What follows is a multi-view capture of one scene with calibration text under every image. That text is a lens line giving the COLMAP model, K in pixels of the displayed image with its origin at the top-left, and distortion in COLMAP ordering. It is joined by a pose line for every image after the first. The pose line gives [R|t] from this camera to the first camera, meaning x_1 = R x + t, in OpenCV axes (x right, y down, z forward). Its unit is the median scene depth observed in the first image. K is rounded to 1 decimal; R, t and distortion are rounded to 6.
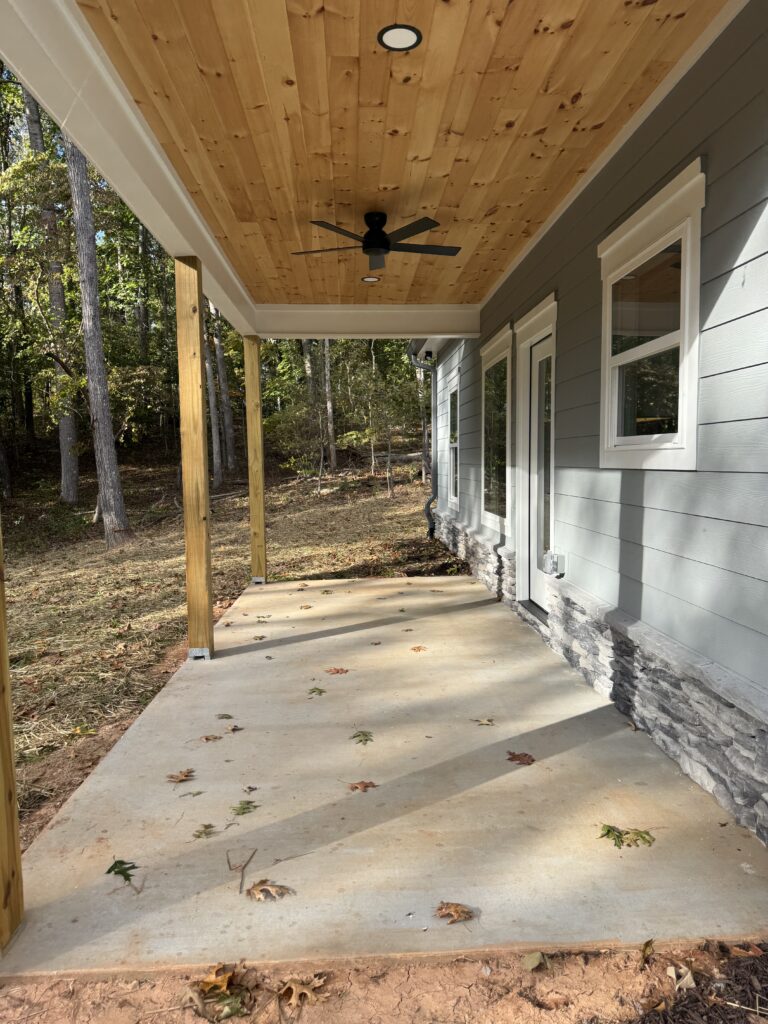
lens RADIAL K [[715.1, 0, 384.0], [0, 715.1, 512.0], [0, 0, 1]] dist [0.050429, -0.058132]
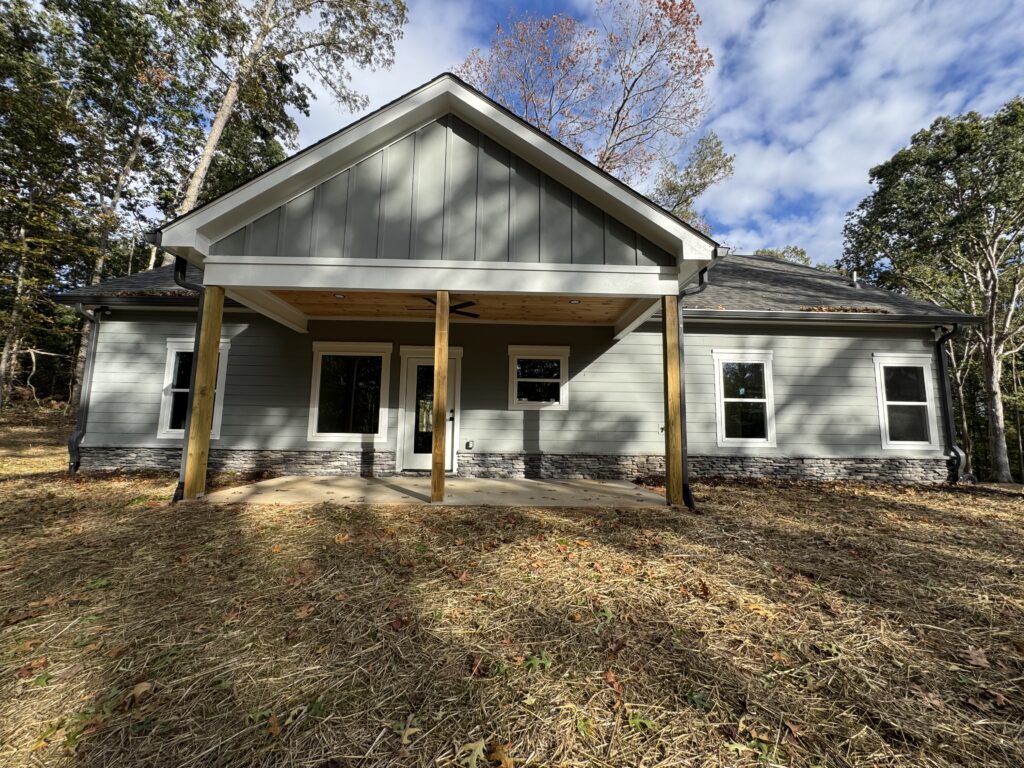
lens RADIAL K [[405.4, 0, 512.0], [0, 405.4, 384.0], [0, 0, 1]] dist [-0.001647, -0.000078]
pose [[0.022390, 0.130298, 0.991222, -1.944930], [0.060909, 0.989451, -0.131441, 0.082197], [-0.997892, 0.063317, 0.014217, 1.180935]]
